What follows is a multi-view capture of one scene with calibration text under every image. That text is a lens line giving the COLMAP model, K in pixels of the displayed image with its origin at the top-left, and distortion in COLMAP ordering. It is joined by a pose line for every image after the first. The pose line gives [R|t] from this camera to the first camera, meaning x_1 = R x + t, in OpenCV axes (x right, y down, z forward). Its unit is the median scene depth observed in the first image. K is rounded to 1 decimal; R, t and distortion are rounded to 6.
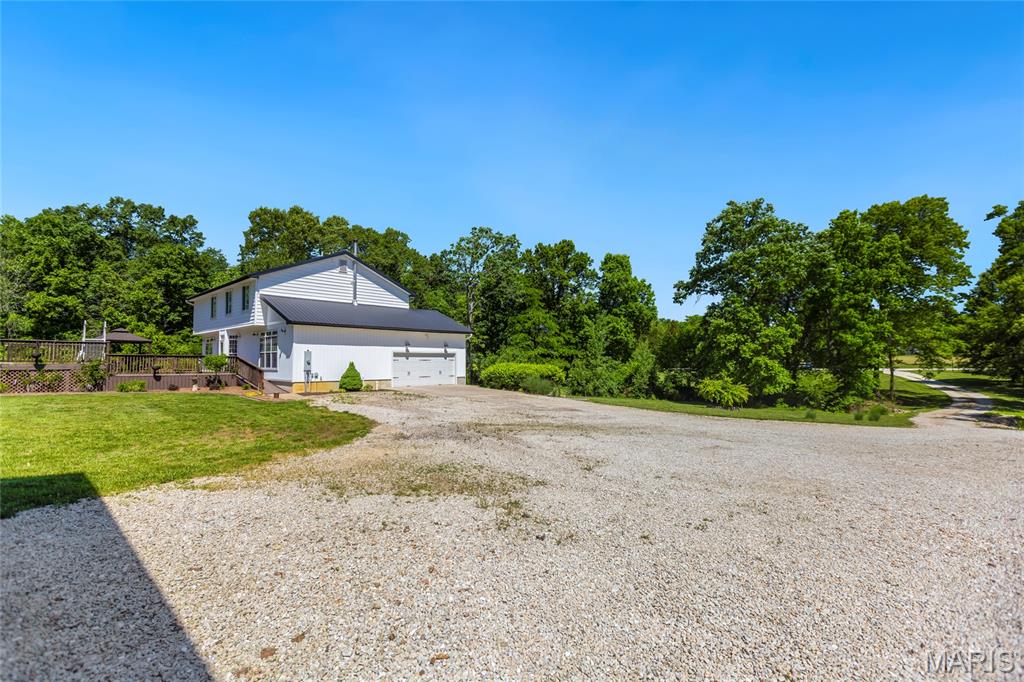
lens RADIAL K [[449.8, 0, 512.0], [0, 449.8, 341.0], [0, 0, 1]] dist [-0.000220, 0.000005]
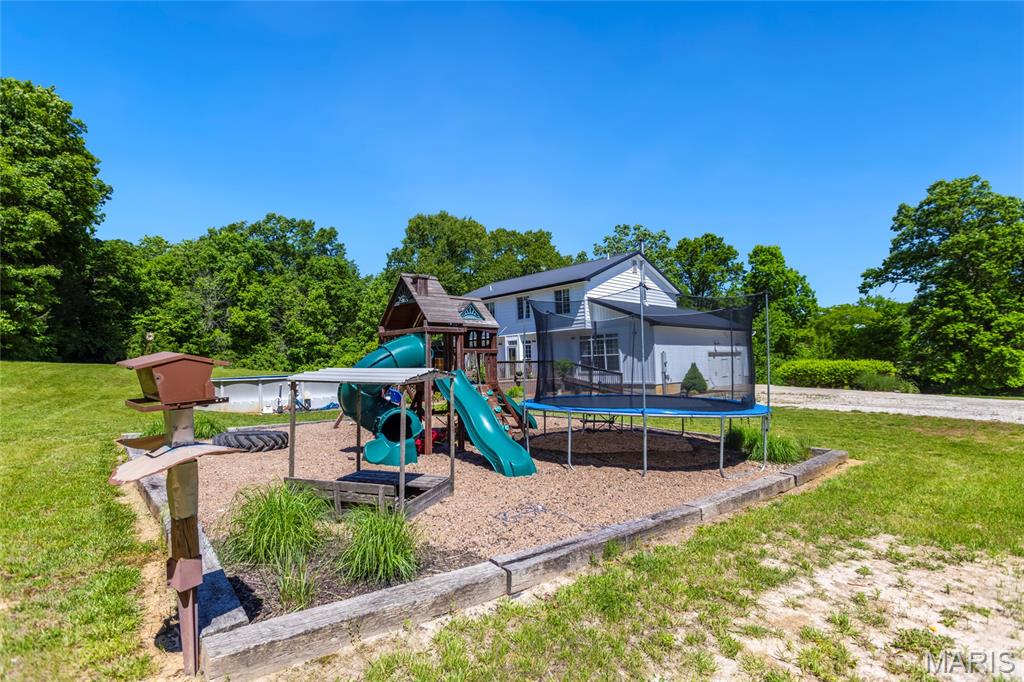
lens RADIAL K [[457.3, 0, 512.0], [0, 457.3, 341.0], [0, 0, 1]] dist [0.001103, -0.000011]
pose [[0.997267, -0.033576, -0.065806, -0.344933], [0.033259, 0.999429, -0.005910, -0.003706], [0.065966, 0.003705, 0.997815, -0.009243]]
